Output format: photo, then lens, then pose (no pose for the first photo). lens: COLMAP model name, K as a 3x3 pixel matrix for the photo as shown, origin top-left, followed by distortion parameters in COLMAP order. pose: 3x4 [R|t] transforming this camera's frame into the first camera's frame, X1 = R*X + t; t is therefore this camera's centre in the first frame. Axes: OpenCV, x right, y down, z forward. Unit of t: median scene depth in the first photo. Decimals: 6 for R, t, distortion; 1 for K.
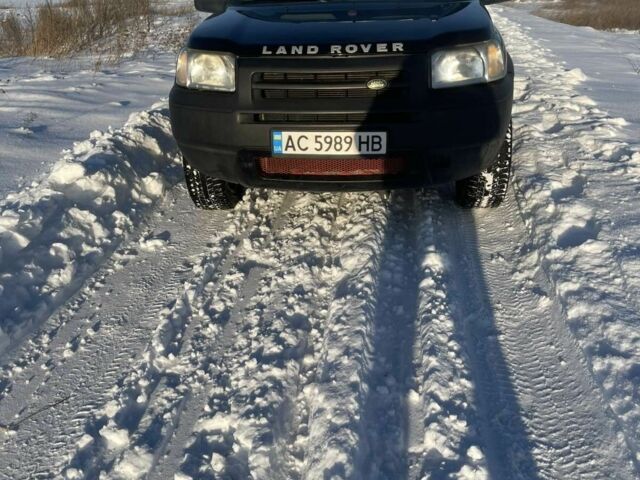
lens RADIAL K [[463.7, 0, 320.0], [0, 463.7, 240.0], [0, 0, 1]] dist [0.022156, -0.008528]
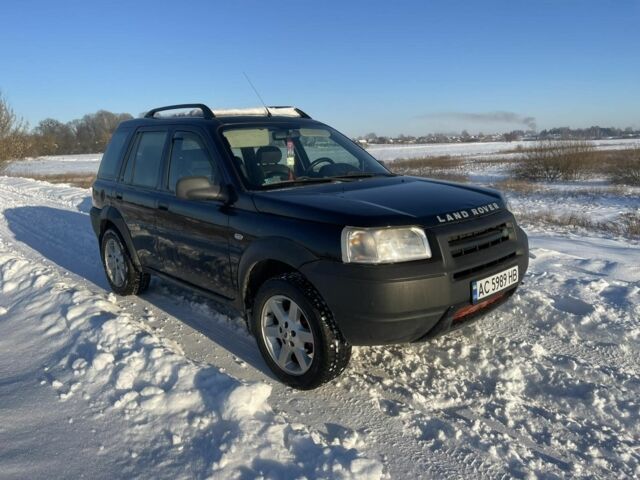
lens RADIAL K [[463.7, 0, 320.0], [0, 463.7, 240.0], [0, 0, 1]] dist [0.022156, -0.008528]
pose [[0.690142, -0.147157, 0.708554, -1.163001], [0.334602, 0.933051, -0.132126, -0.307617], [-0.641674, 0.328270, 0.693177, 0.407199]]
